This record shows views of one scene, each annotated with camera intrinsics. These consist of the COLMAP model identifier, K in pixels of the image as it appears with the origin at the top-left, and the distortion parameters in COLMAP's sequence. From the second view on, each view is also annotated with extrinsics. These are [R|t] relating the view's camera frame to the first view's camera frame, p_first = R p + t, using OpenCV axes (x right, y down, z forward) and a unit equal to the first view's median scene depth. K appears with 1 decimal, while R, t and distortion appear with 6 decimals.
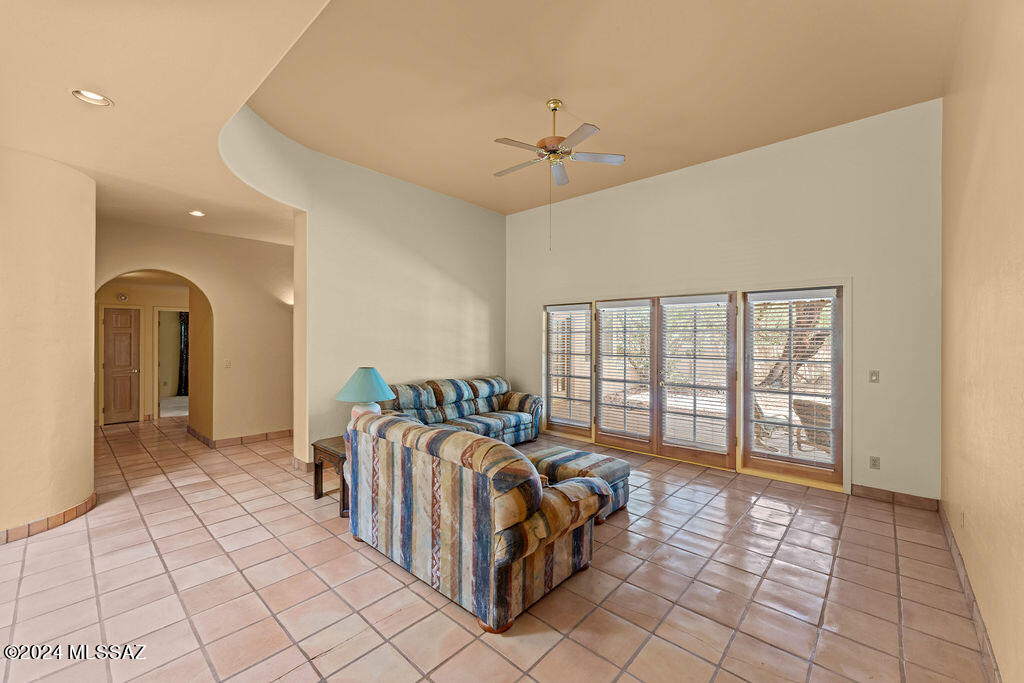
lens RADIAL K [[410.2, 0, 510.8], [0, 410.2, 335.1], [0, 0, 1]] dist [0.000952, -0.000539]
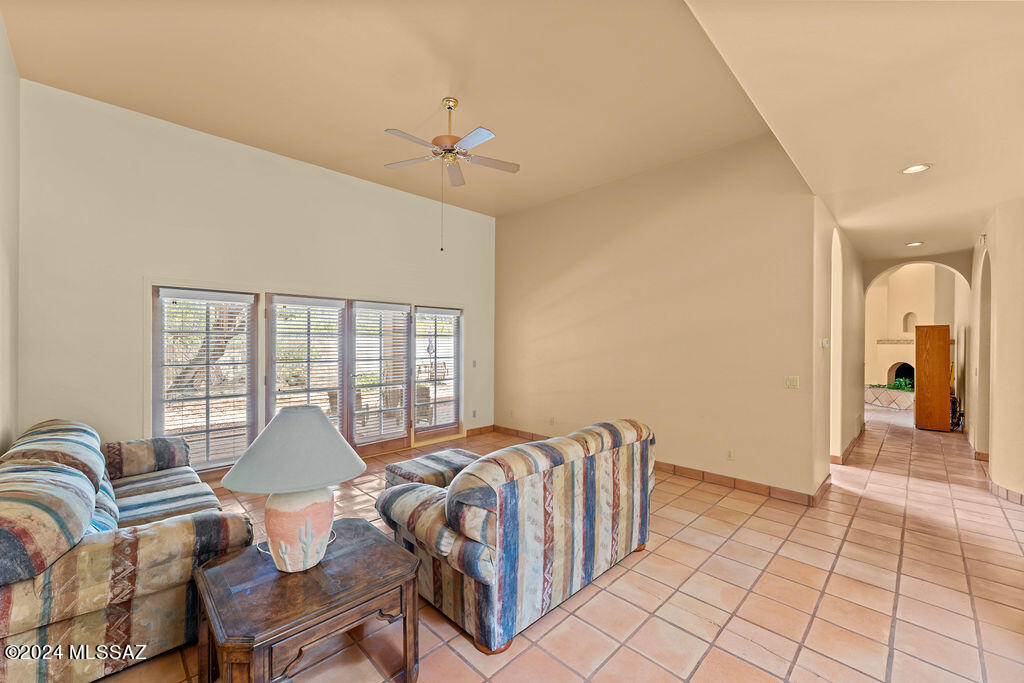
lens RADIAL K [[410.2, 0, 510.8], [0, 410.2, 335.1], [0, 0, 1]] dist [0.000952, -0.000539]
pose [[0.049346, 0.012119, 0.998708, -1.118899], [-0.011004, 0.999872, -0.011590, -0.001370], [-0.998721, -0.010418, 0.049473, 1.030870]]
